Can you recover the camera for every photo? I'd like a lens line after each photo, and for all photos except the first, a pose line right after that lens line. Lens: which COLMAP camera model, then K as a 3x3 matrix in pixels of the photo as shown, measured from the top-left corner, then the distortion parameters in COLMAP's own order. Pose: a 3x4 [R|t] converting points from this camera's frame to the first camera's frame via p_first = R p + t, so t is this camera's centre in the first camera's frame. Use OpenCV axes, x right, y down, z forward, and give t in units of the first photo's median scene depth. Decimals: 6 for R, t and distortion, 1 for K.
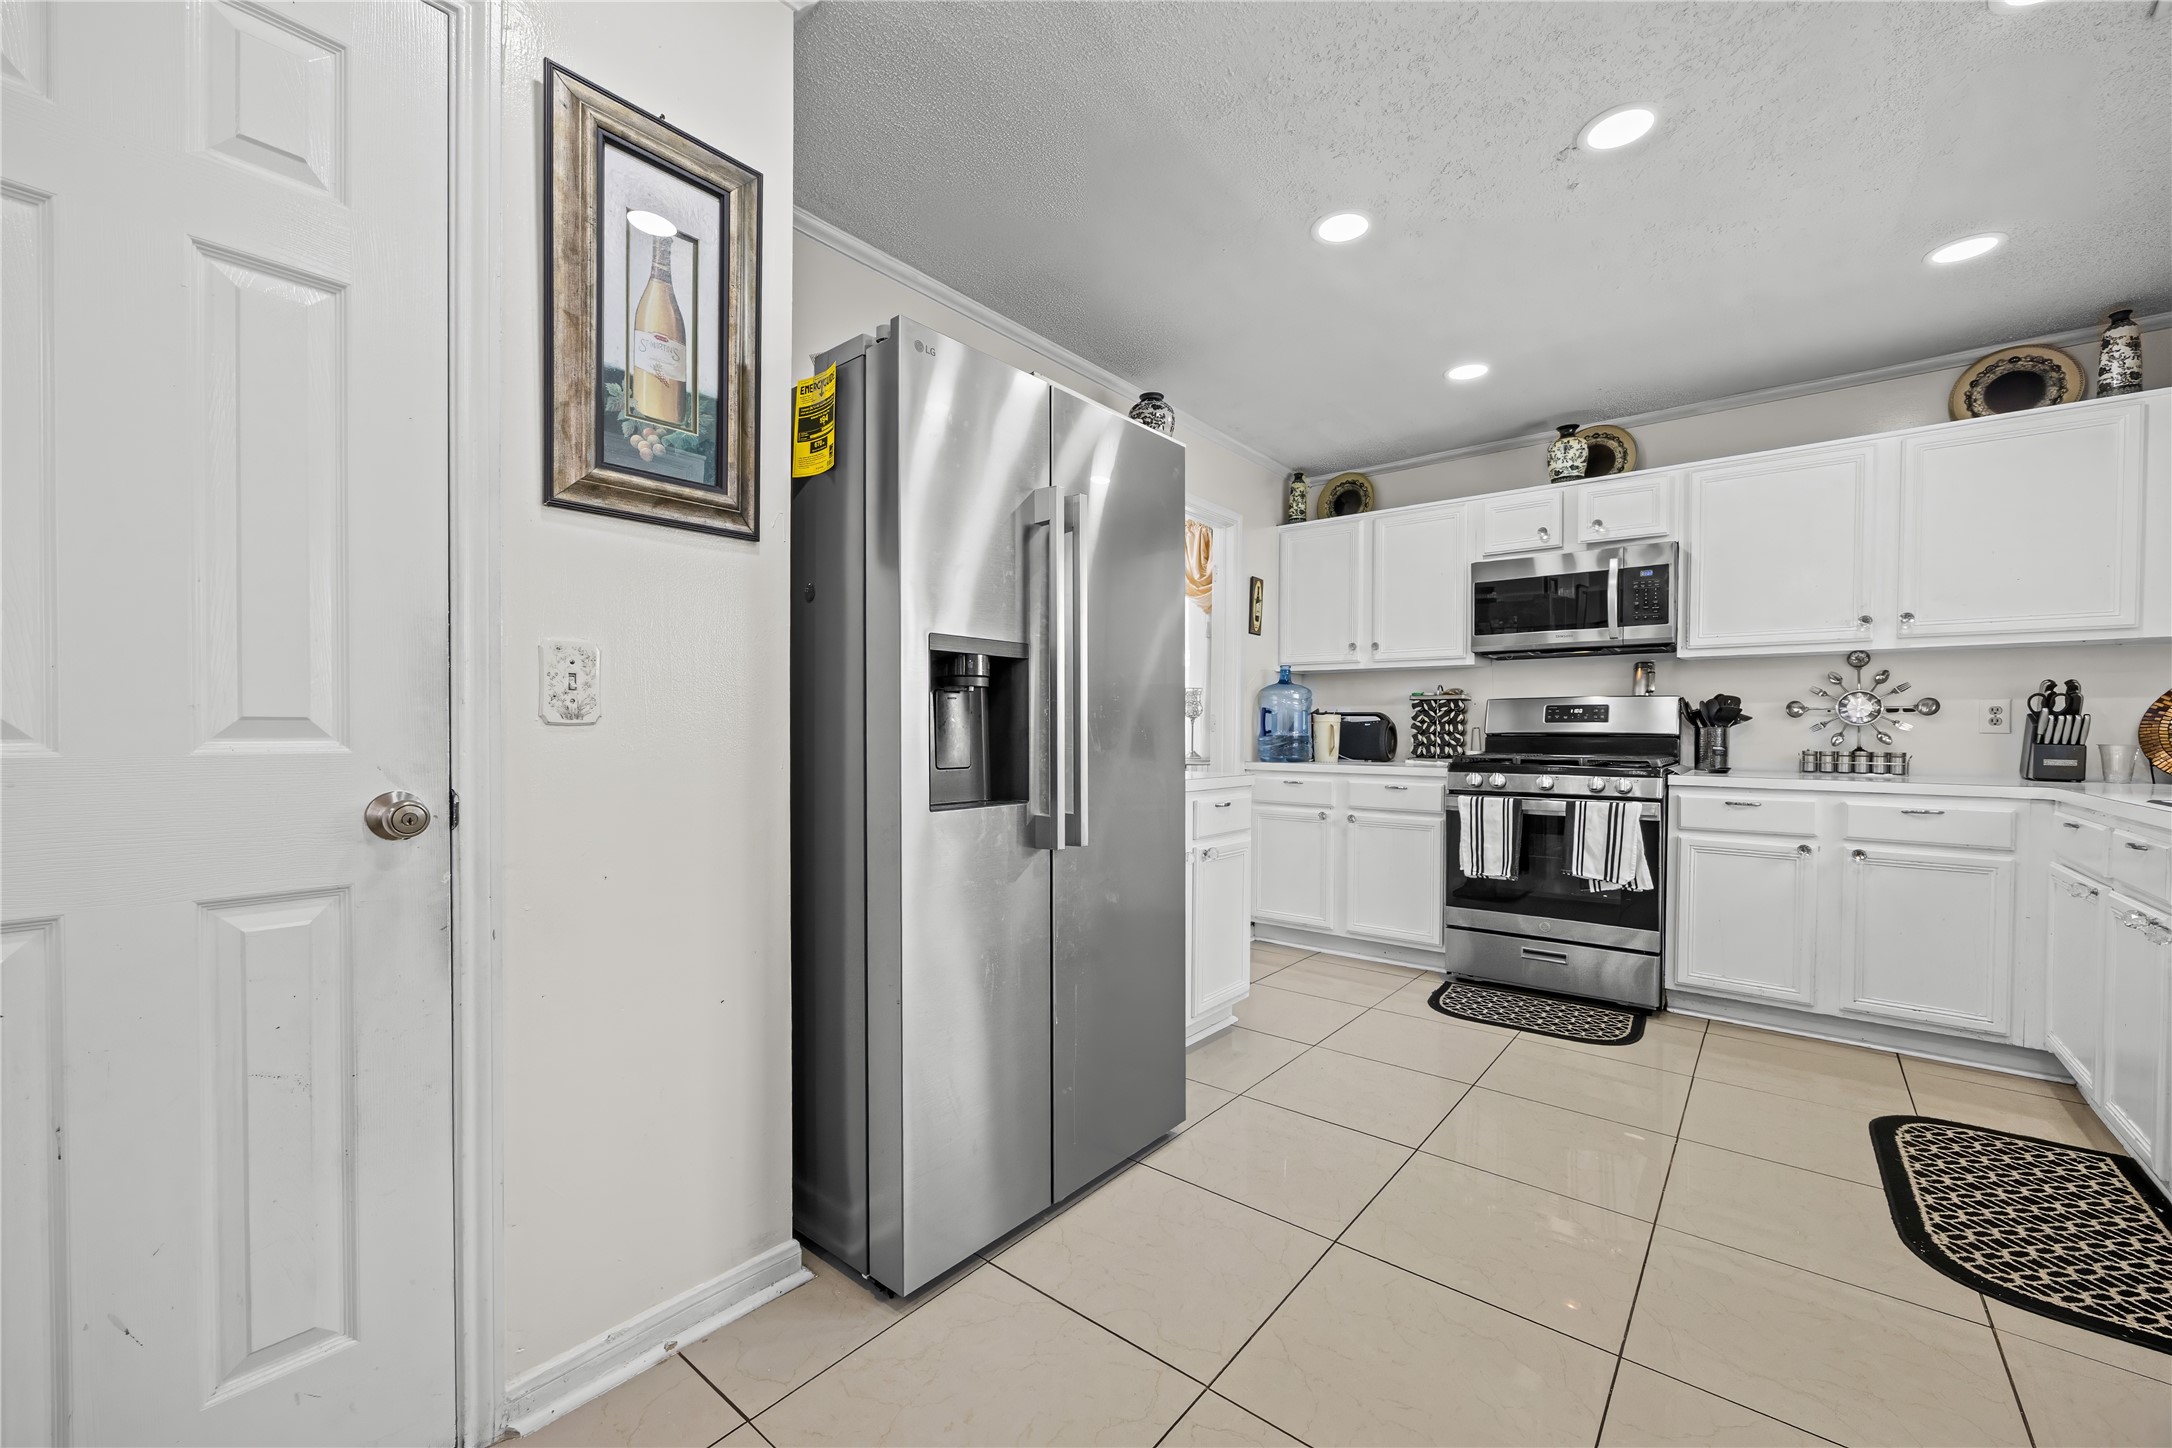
lens RADIAL K [[851.8, 0, 1086.7], [0, 851.8, 738.4], [0, 0, 1]] dist [-0.001471, -0.000150]
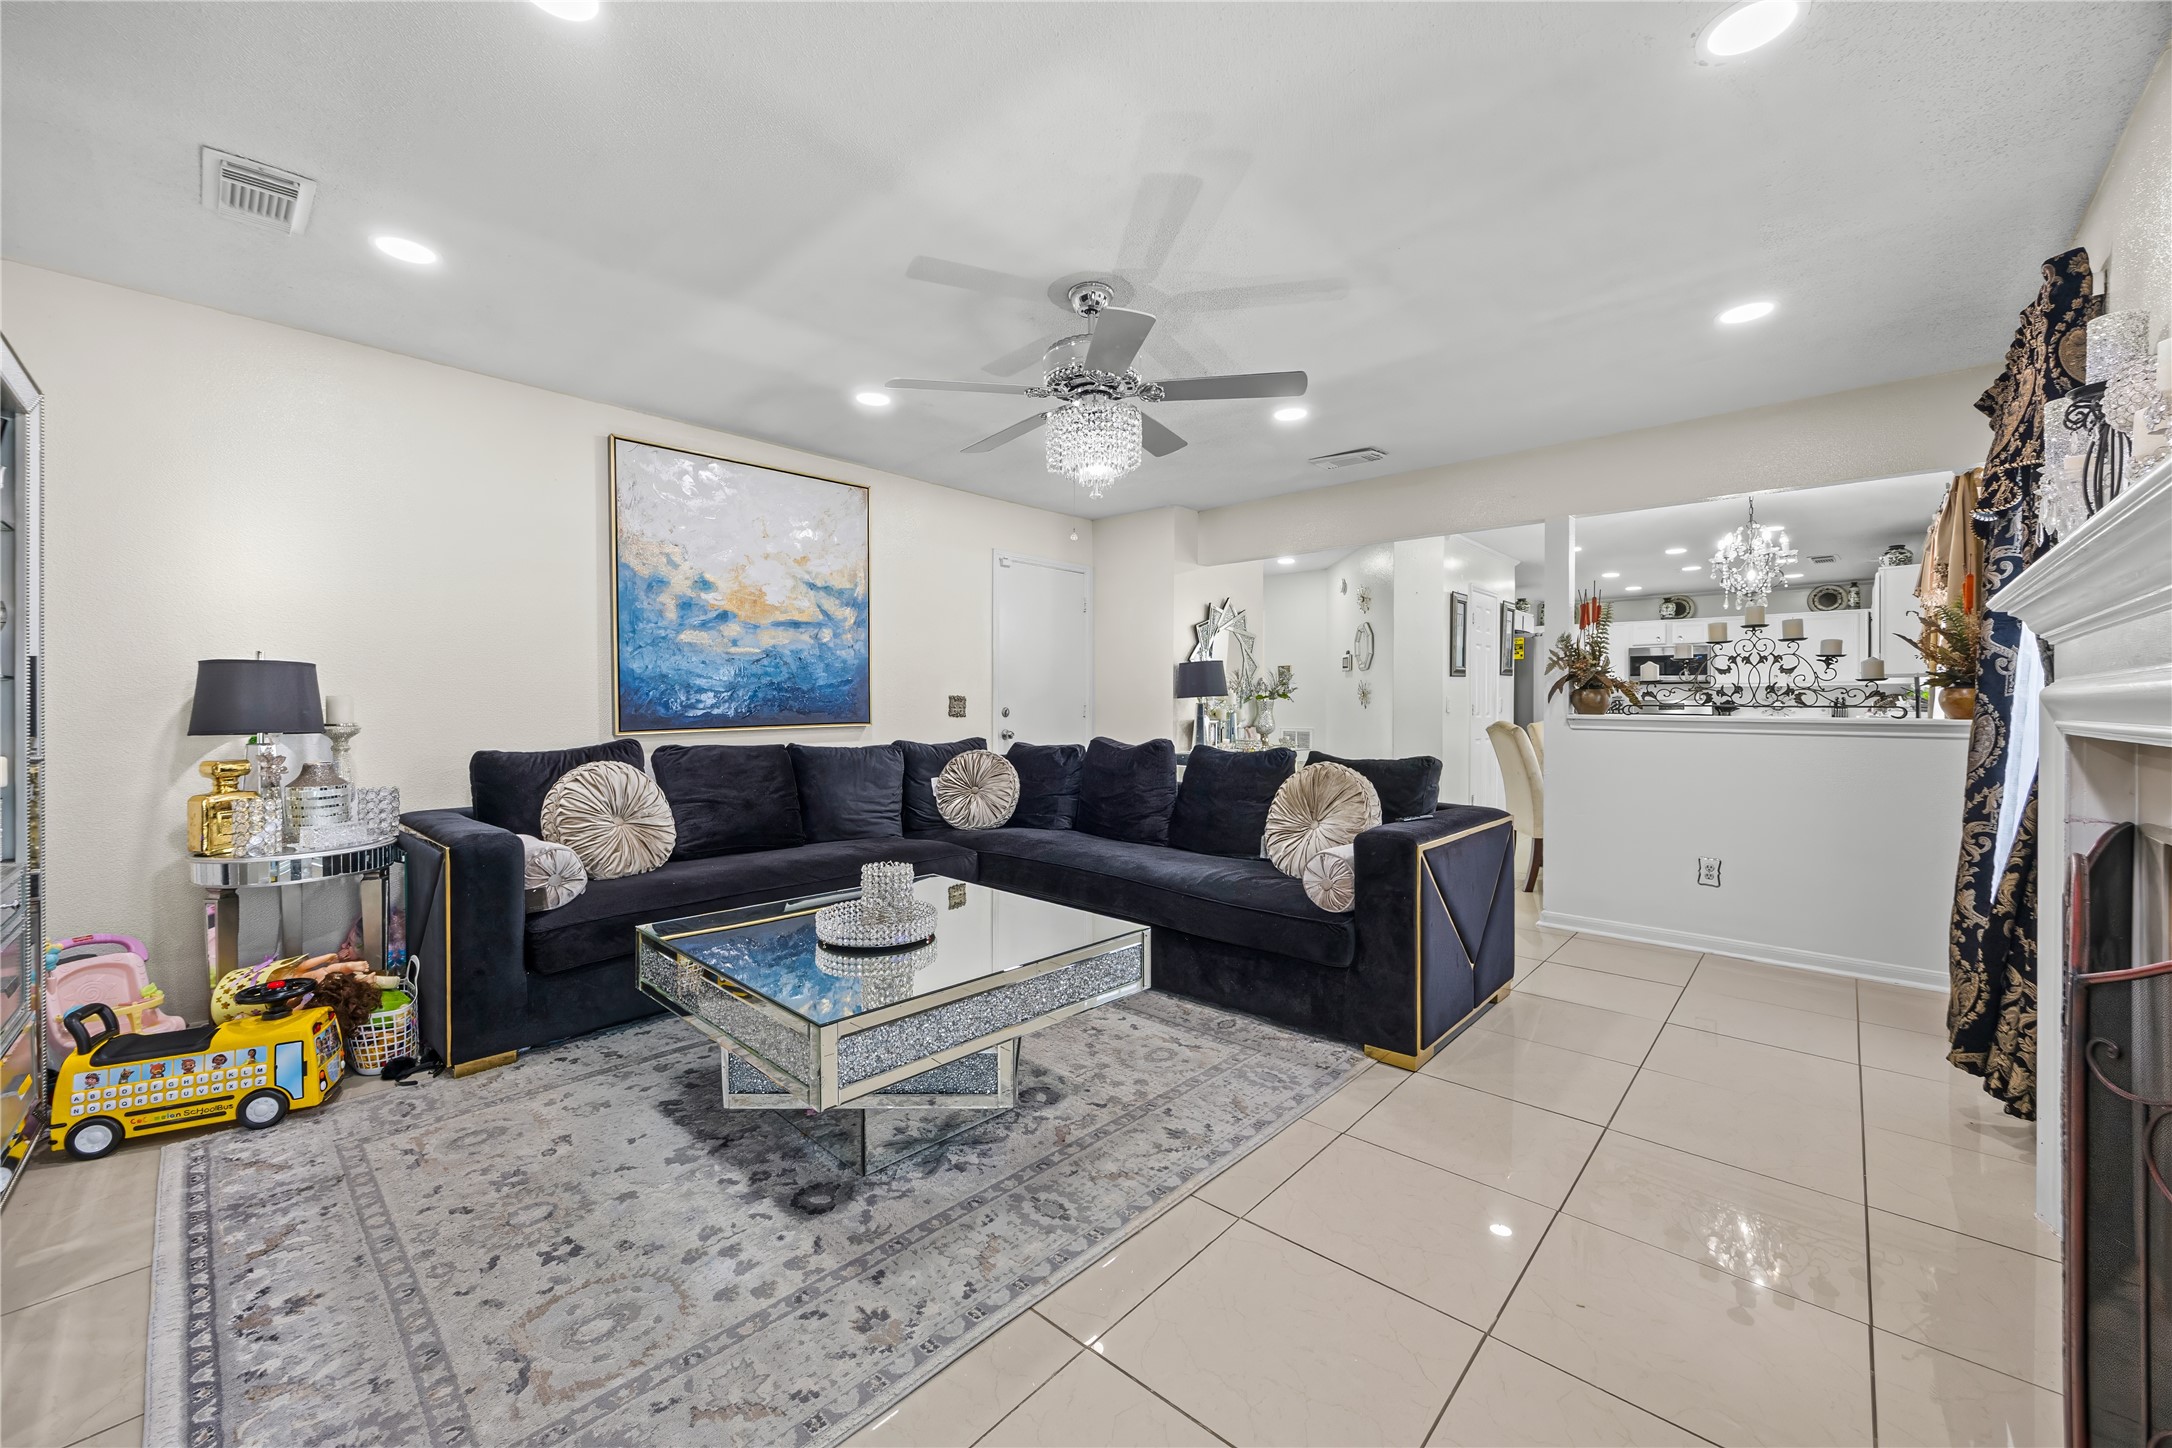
lens RADIAL K [[828.3, 0, 1082.7], [0, 828.3, 707.8], [0, 0, 1]] dist [0.000914, 0.000002]
pose [[0.998424, 0.000897, -0.056121, -1.218020], [-0.001637, 0.999912, -0.013141, 0.011874], [0.056105, 0.013213, 0.998337, -1.838961]]
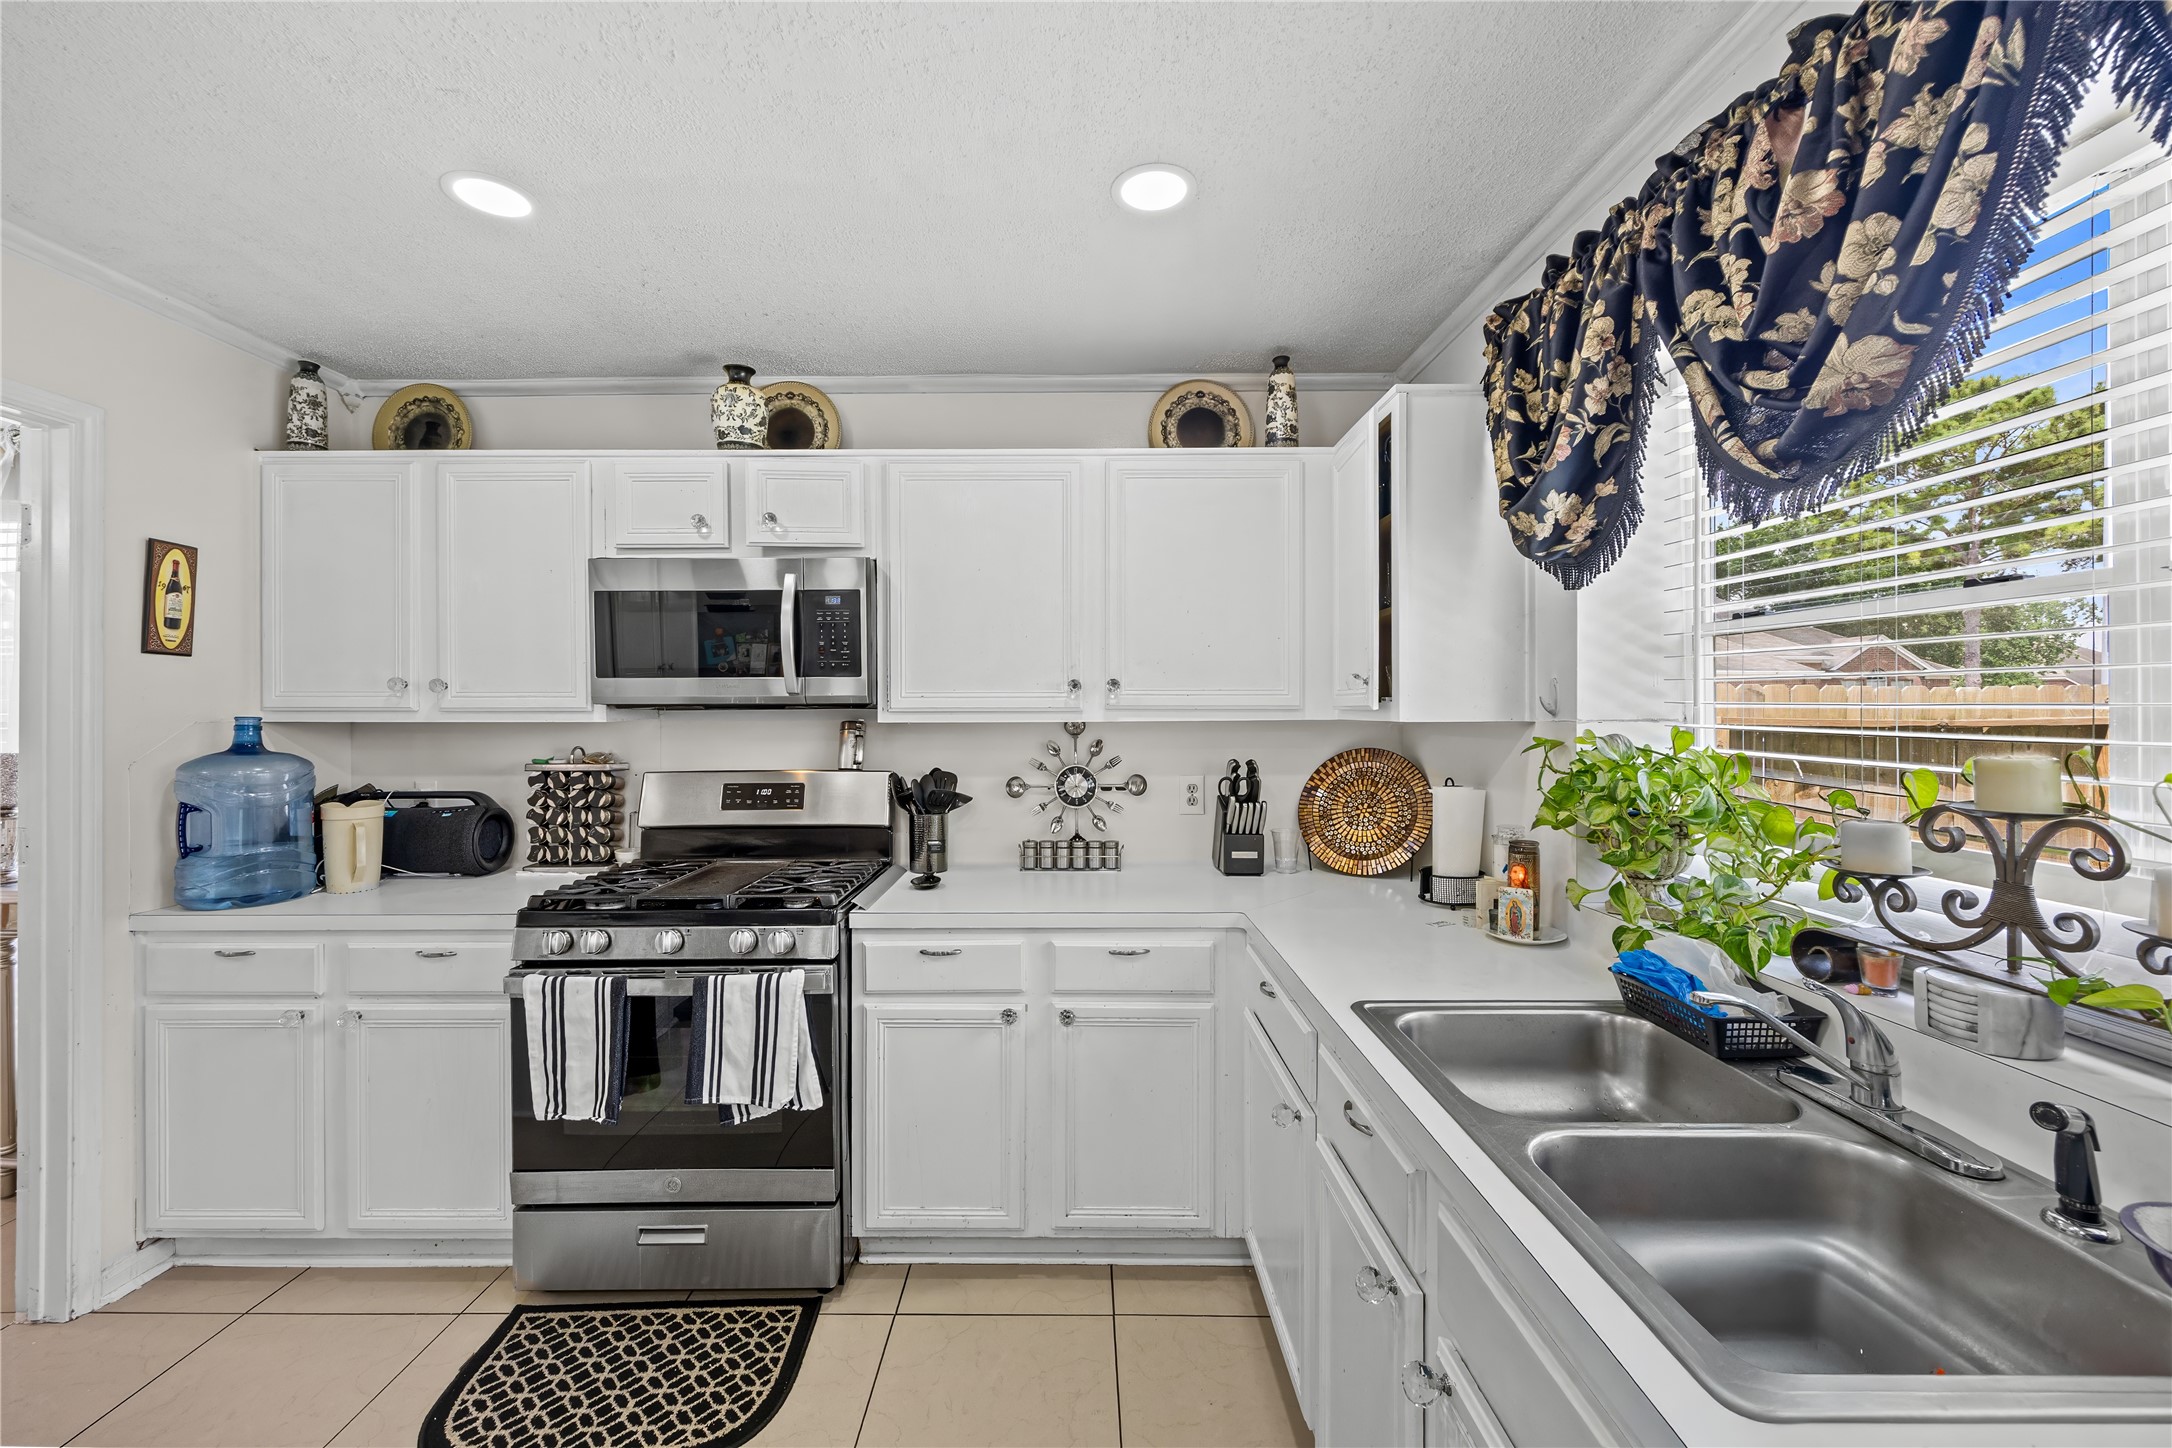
lens RADIAL K [[843.0, 0, 1070.5], [0, 843.0, 700.3], [0, 0, 1]] dist [-0.000158, -0.008643]
pose [[0.776514, -0.000900, 0.630099, 0.387071], [0.015455, 0.999725, -0.017618, -0.100993], [-0.629910, 0.023419, 0.776315, 0.367210]]
